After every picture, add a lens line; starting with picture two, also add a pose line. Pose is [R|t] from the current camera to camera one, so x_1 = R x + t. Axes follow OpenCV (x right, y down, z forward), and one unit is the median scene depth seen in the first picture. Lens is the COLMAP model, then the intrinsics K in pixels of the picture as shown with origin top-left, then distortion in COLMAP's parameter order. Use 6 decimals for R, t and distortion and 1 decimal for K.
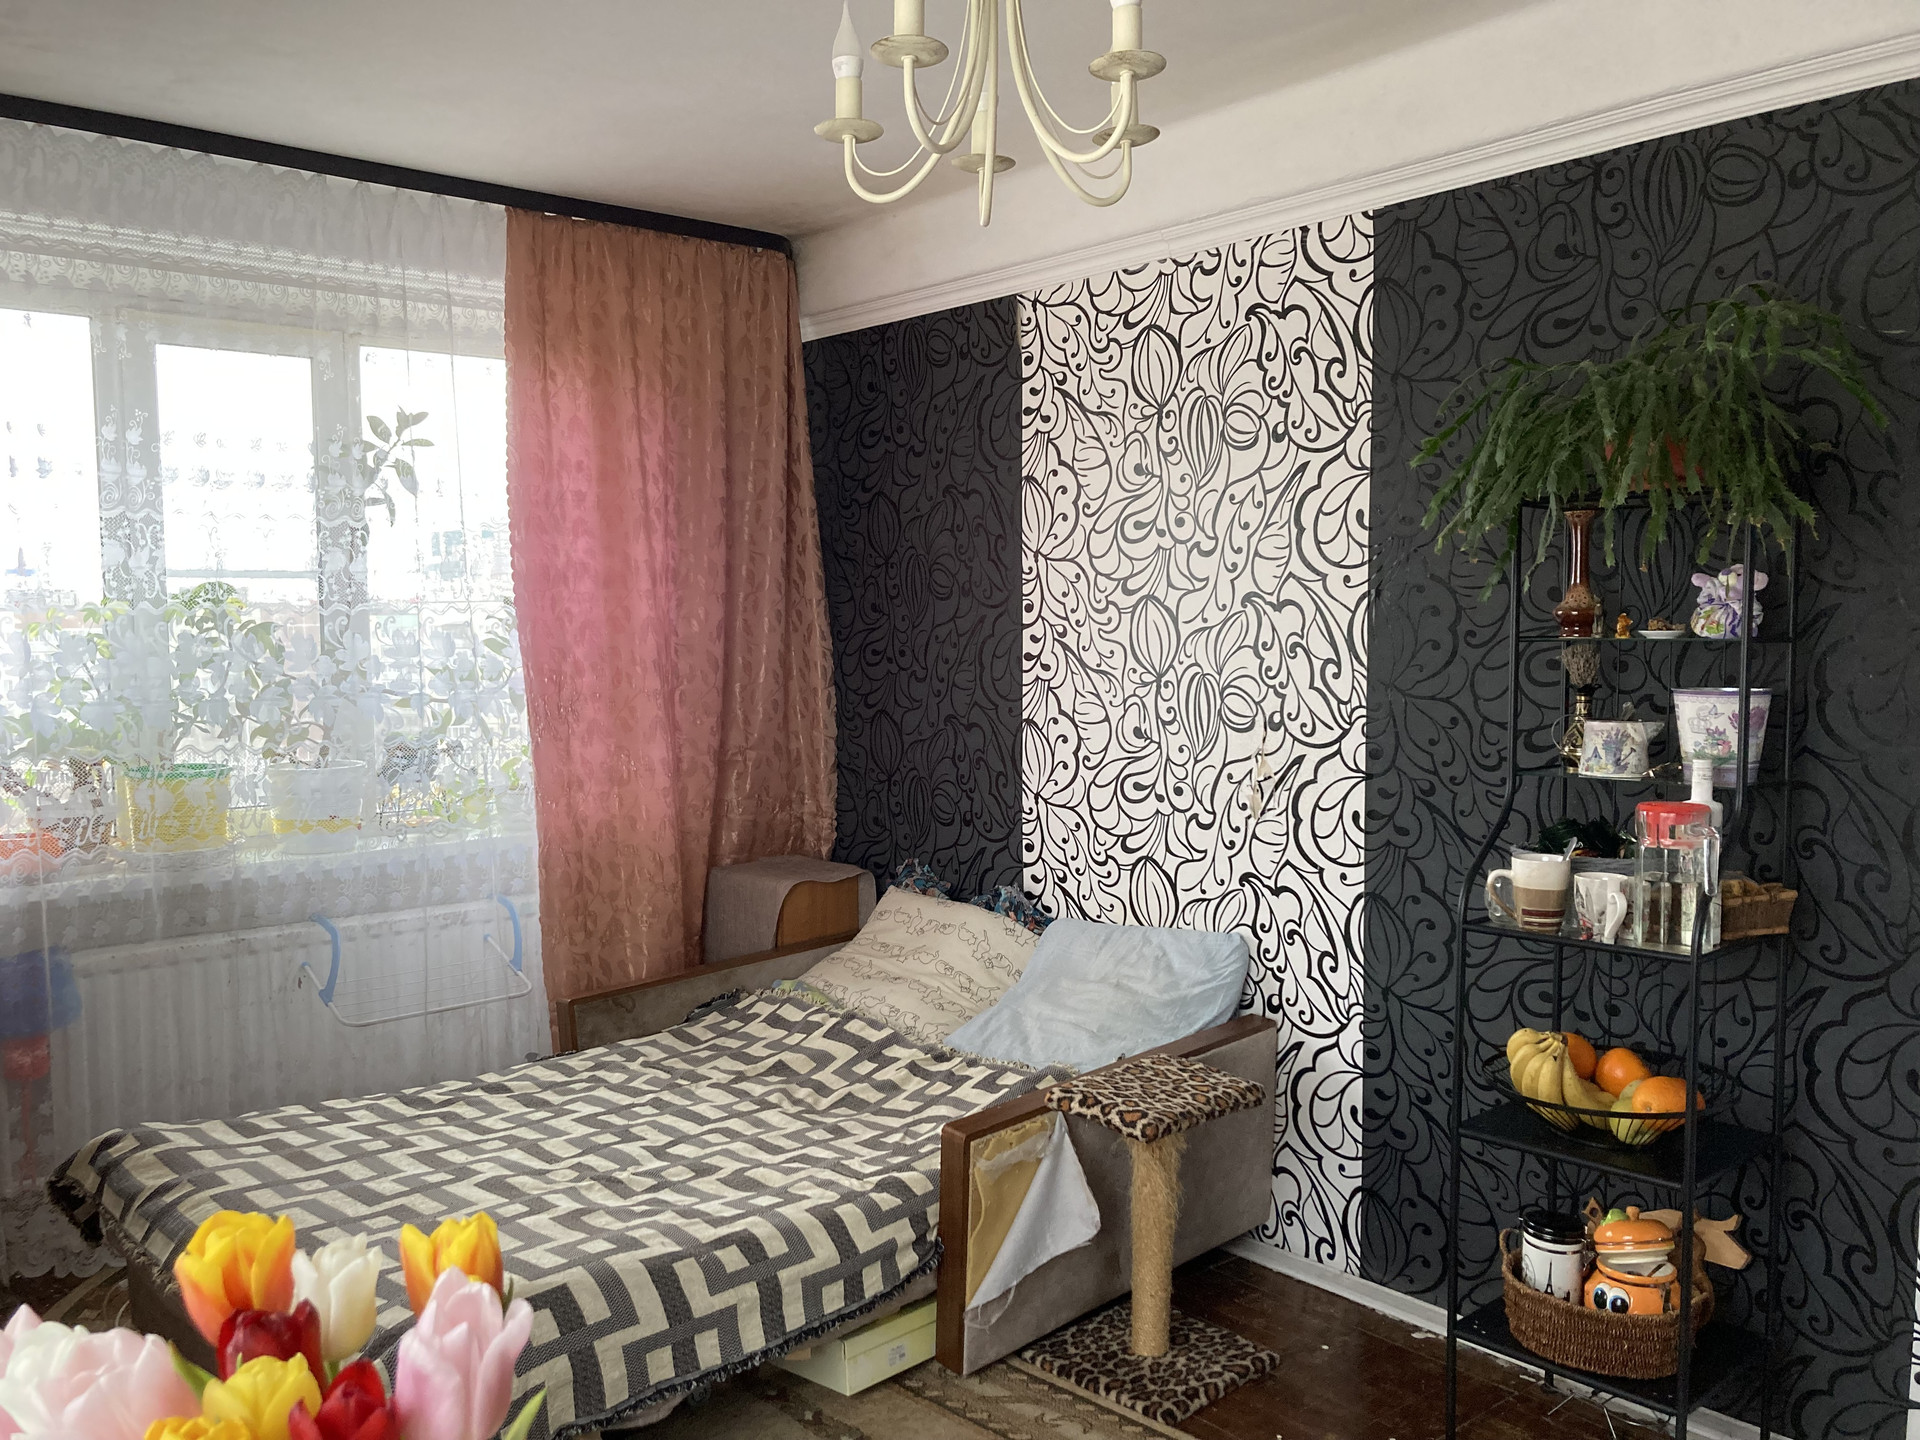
lens RADIAL K [[1557.0, 0, 960.0], [0, 1557.0, 720.0], [0, 0, 1]] dist [0.020186, 0.011749]
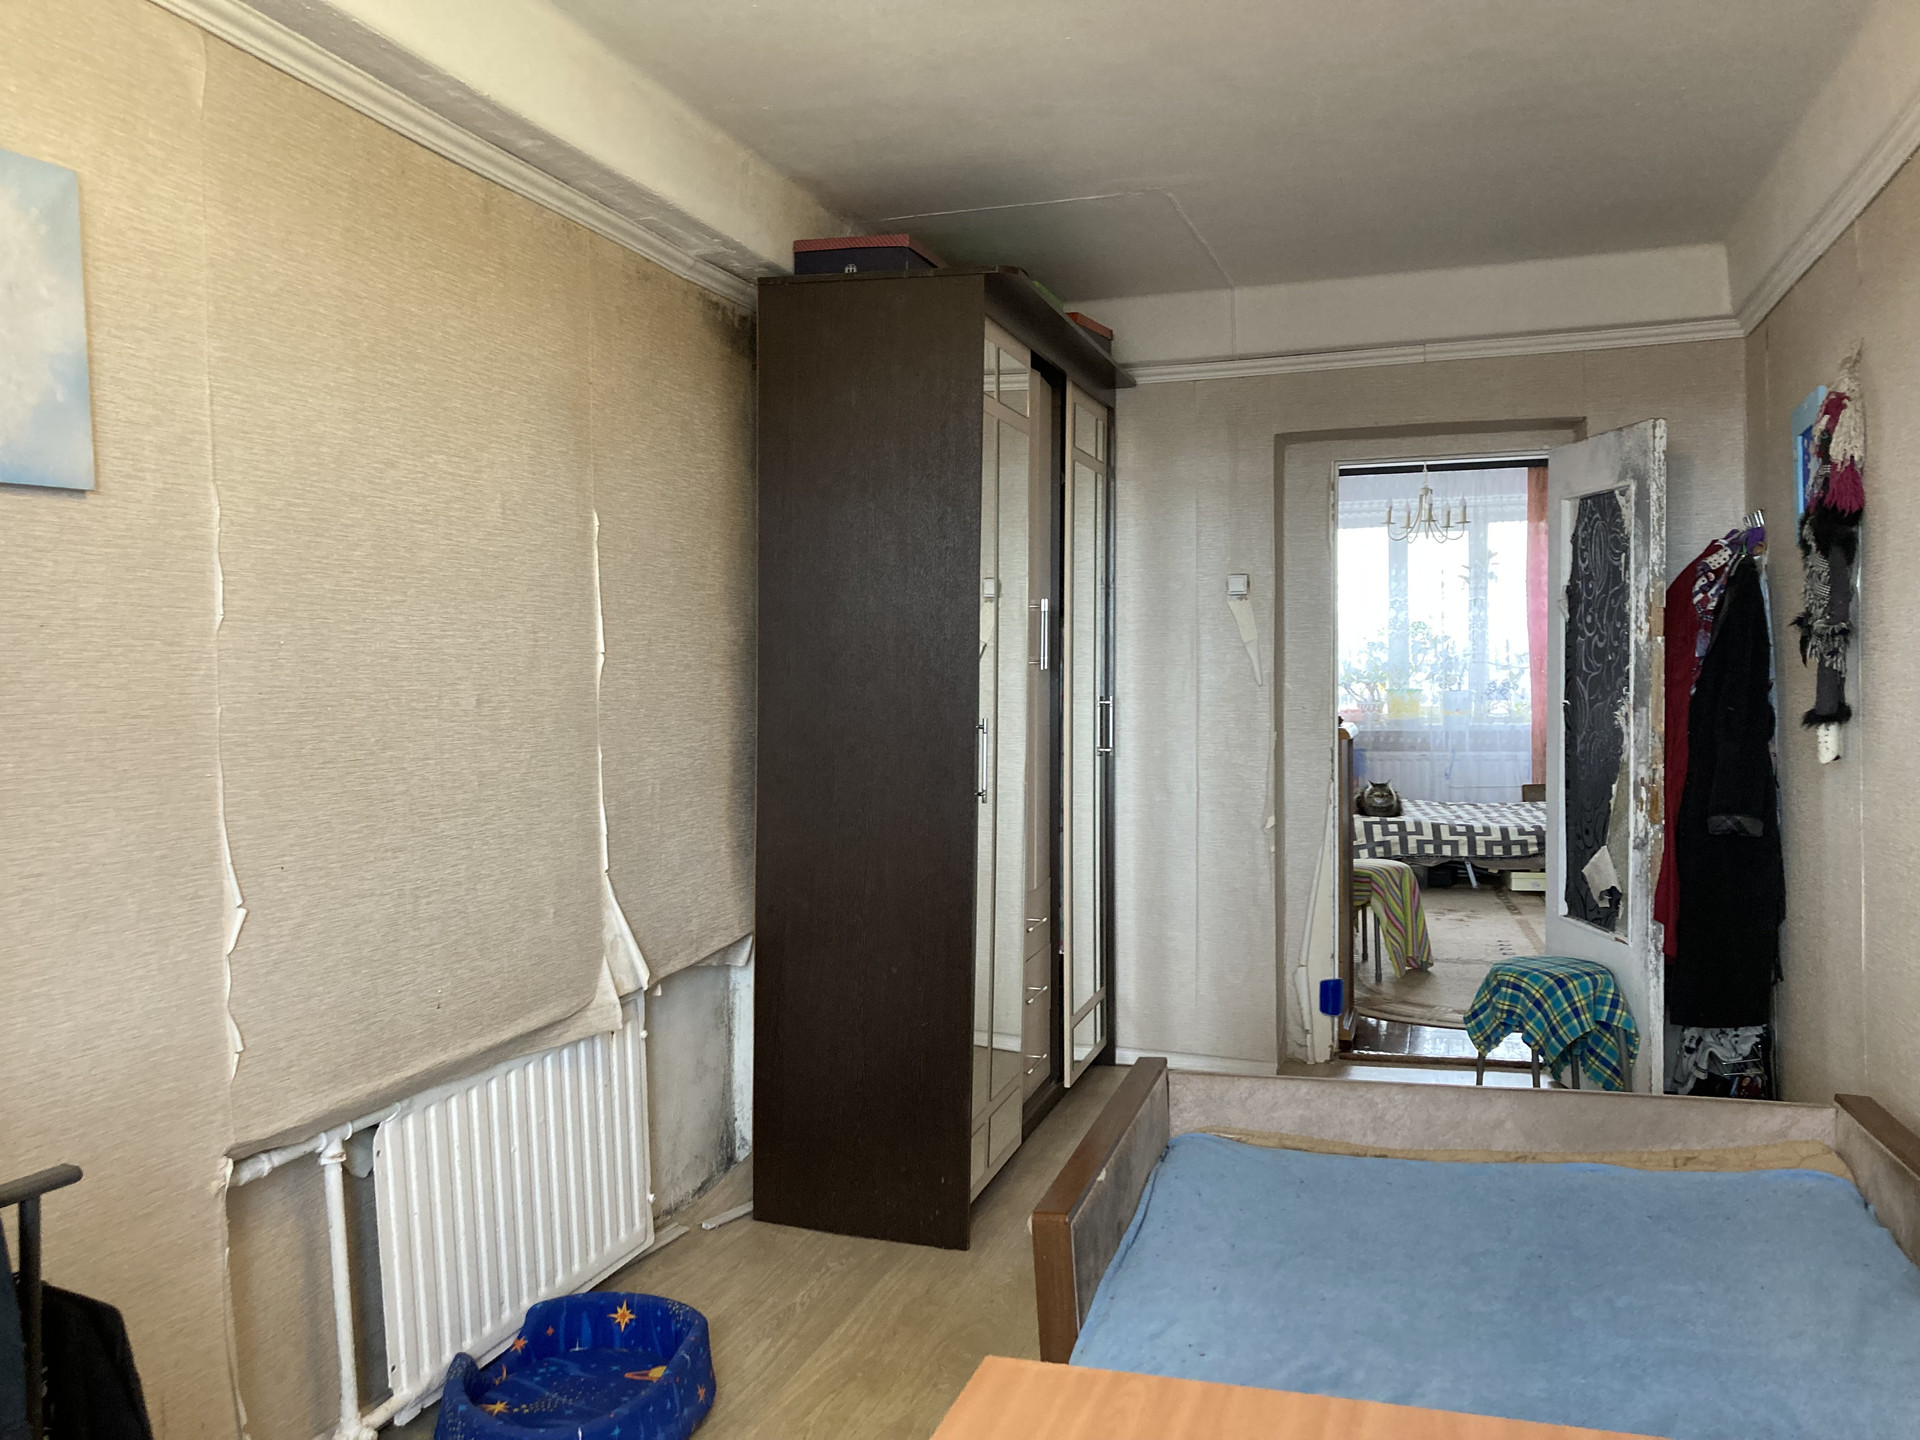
lens RADIAL K [[1557.0, 0, 960.0], [0, 1557.0, 720.0], [0, 0, 1]] dist [0.020186, 0.011749]
pose [[0.524981, 0.029008, -0.850620, 1.501695], [-0.039277, 0.999180, 0.009833, 0.091394], [0.850207, 0.028248, 0.525690, -1.169247]]
